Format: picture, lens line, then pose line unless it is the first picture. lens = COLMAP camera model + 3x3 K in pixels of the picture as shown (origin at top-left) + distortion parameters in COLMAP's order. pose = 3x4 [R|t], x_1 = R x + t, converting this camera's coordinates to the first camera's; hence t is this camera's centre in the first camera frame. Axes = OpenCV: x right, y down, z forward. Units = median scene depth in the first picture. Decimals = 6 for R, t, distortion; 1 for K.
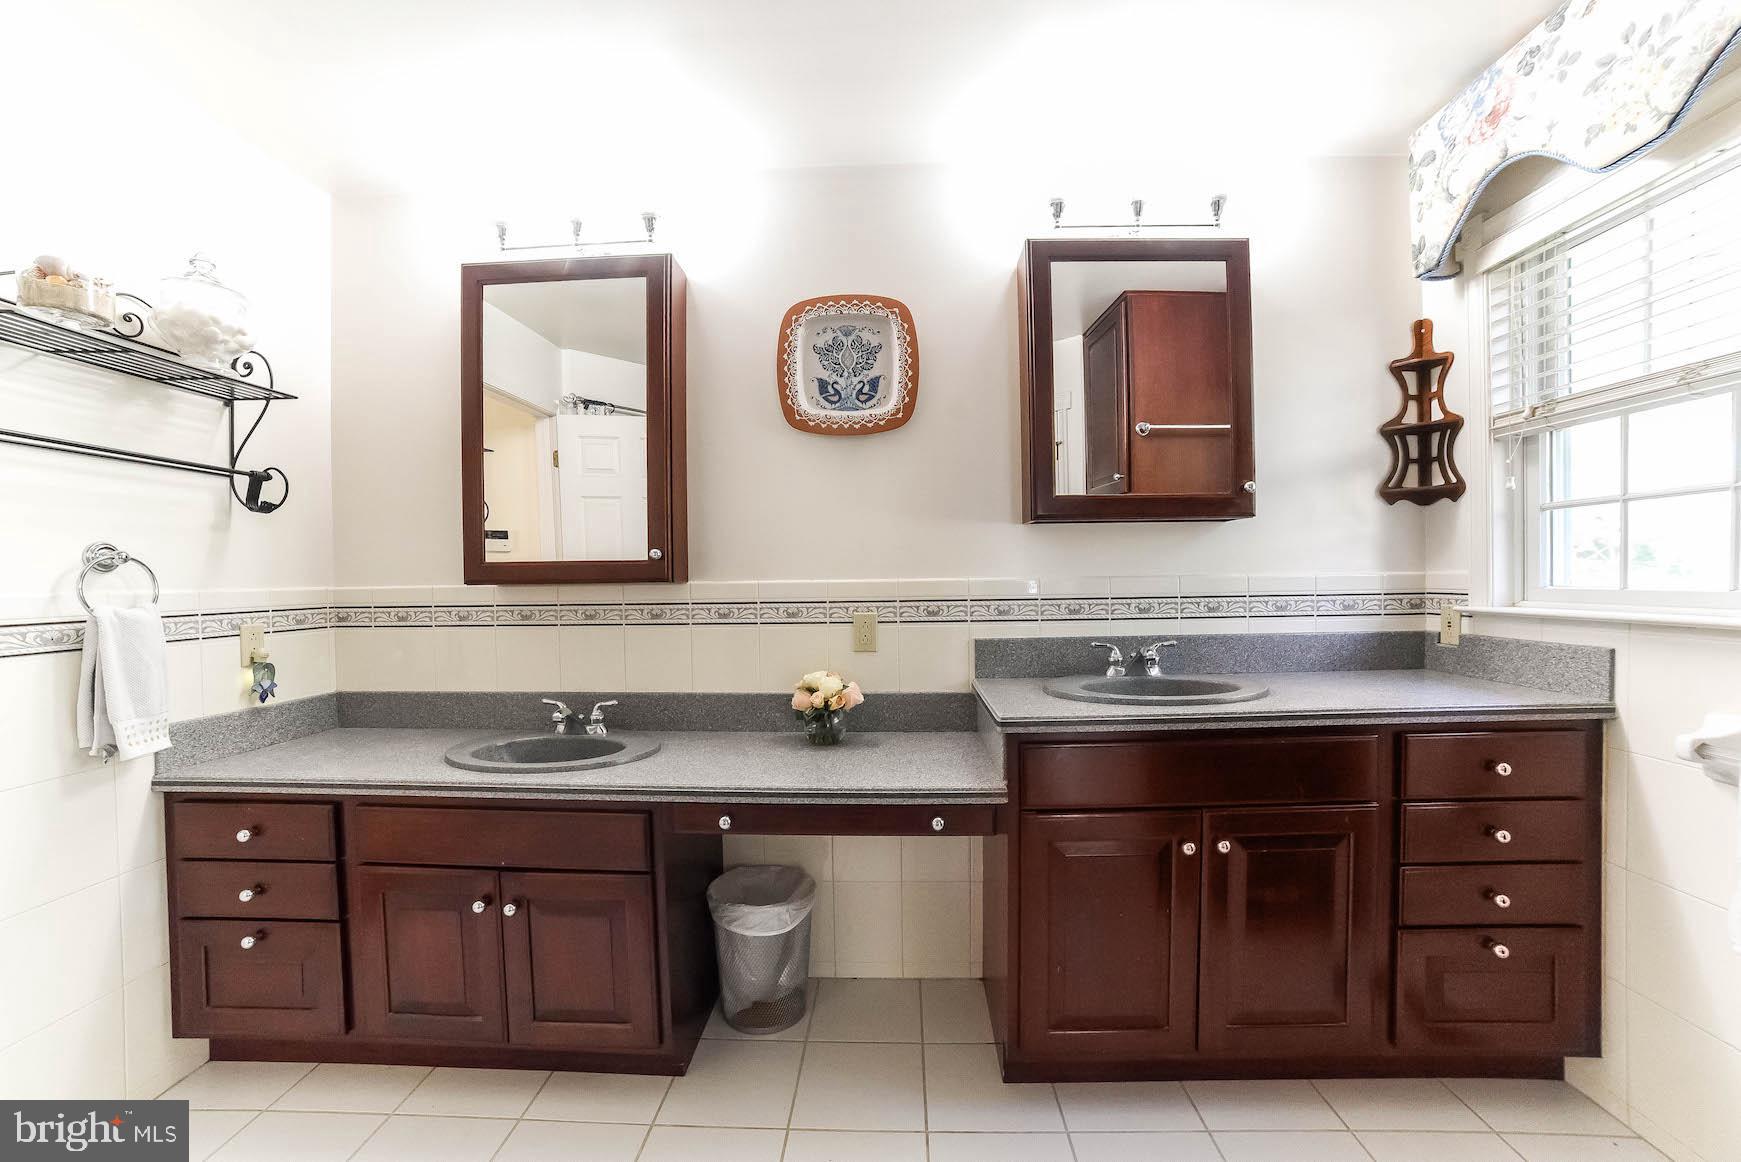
lens RADIAL K [[694.9, 0, 876.8], [0, 694.9, 594.5], [0, 0, 1]] dist [-0.081577, 0.032514]
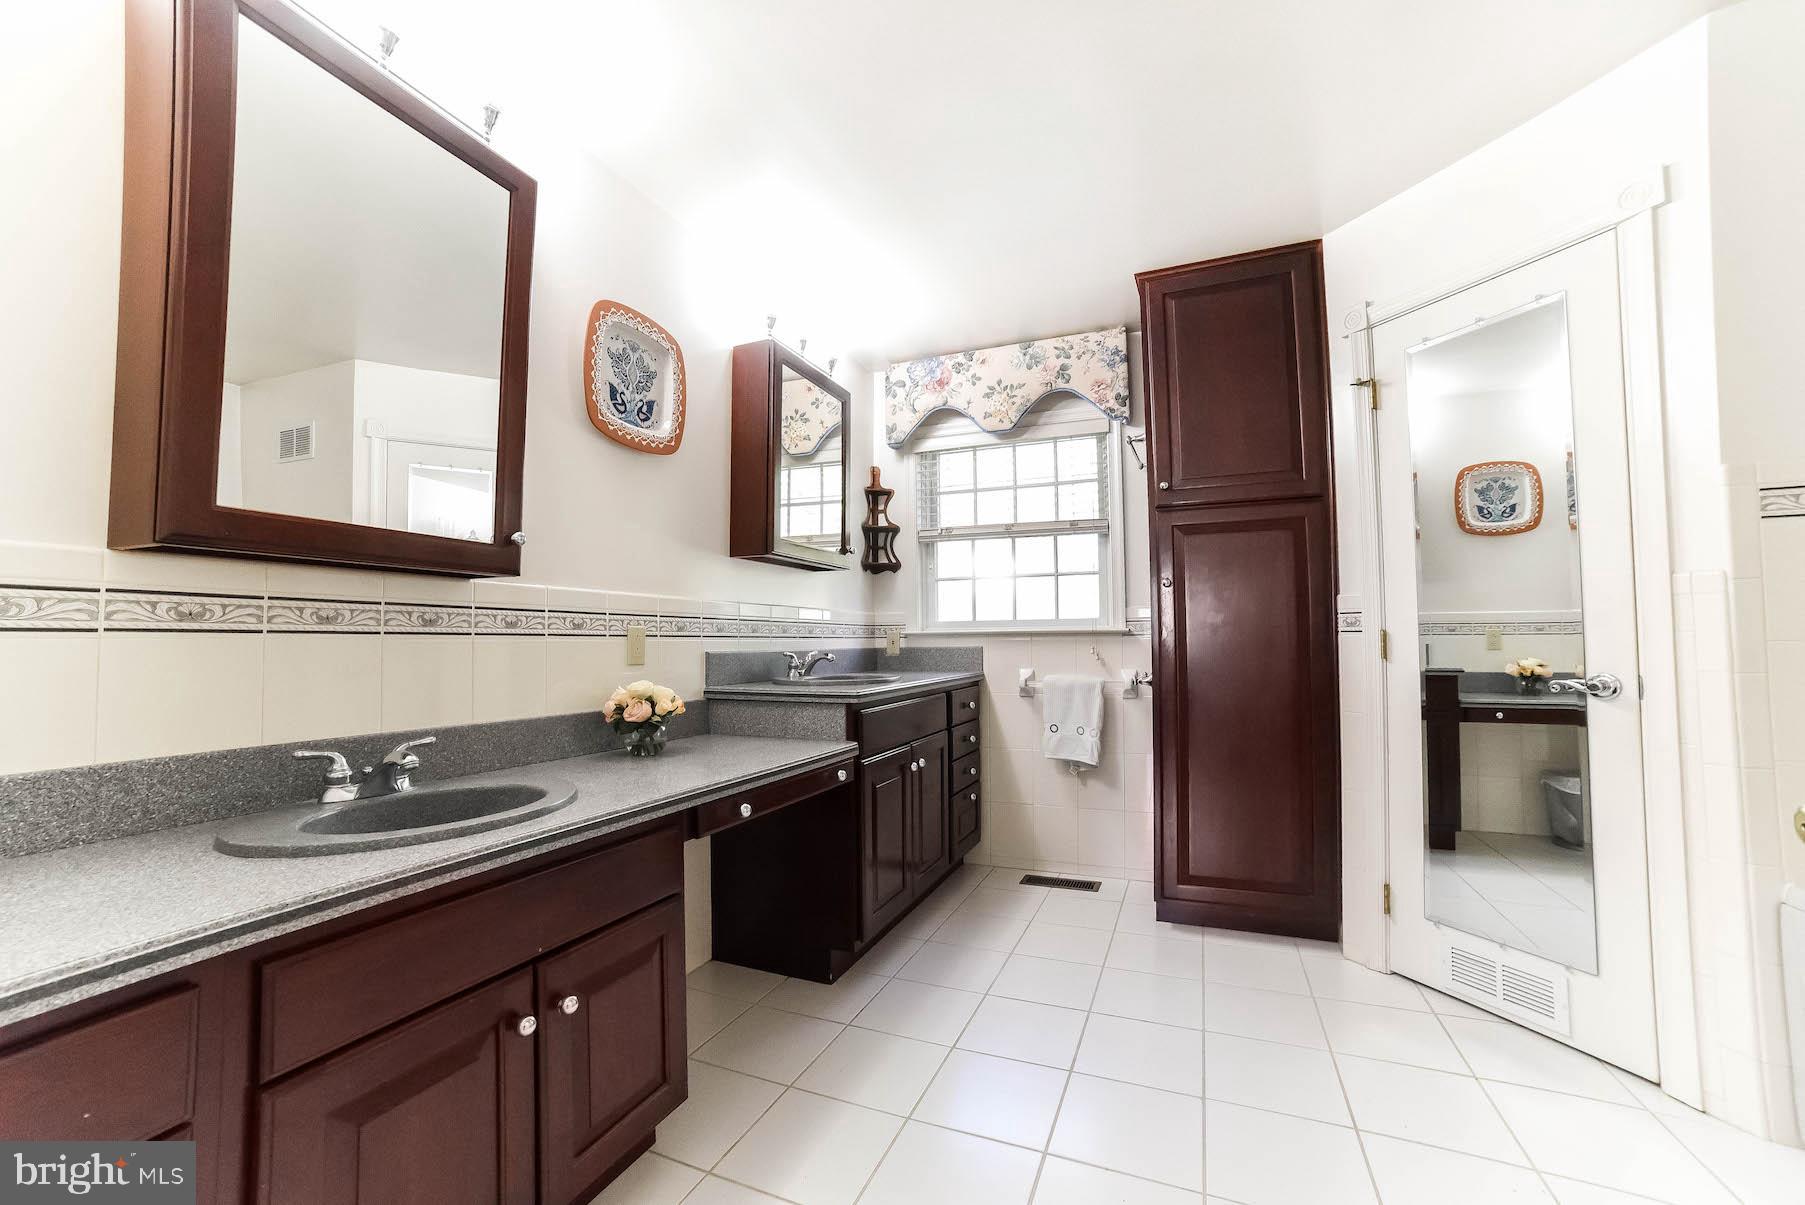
lens RADIAL K [[720.4, 0, 909.0], [0, 720.4, 616.5], [0, 0, 1]] dist [-0.081577, 0.032514]
pose [[0.357249, 0.044889, 0.932930, -0.862728], [0.023797, 0.998083, -0.057137, 0.082649], [-0.933706, 0.042613, 0.355495, 0.274275]]
